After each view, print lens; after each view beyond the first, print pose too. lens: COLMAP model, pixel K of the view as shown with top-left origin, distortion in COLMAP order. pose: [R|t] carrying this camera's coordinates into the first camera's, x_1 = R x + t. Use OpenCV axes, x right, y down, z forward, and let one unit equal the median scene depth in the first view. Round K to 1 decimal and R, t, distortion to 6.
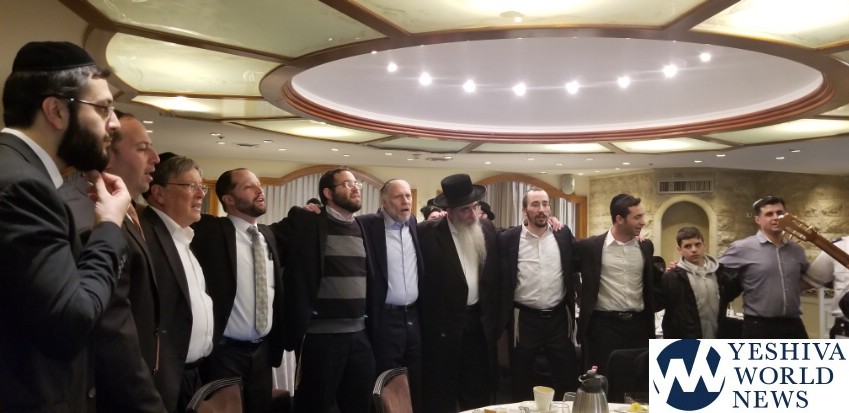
lens RADIAL K [[658.1, 0, 424.5], [0, 658.1, 206.5], [0, 0, 1]] dist [-0.006660, -0.011472]
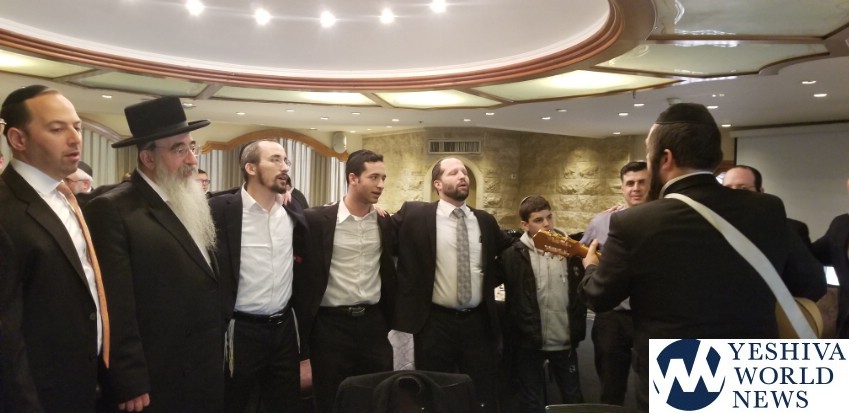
lens RADIAL K [[658.1, 0, 424.5], [0, 658.1, 206.5], [0, 0, 1]] dist [-0.006660, -0.011472]
pose [[0.945742, -0.007049, 0.324842, 0.047146], [-0.012968, 0.998149, 0.059413, 0.000819], [-0.324659, -0.060402, 0.943900, 0.112033]]
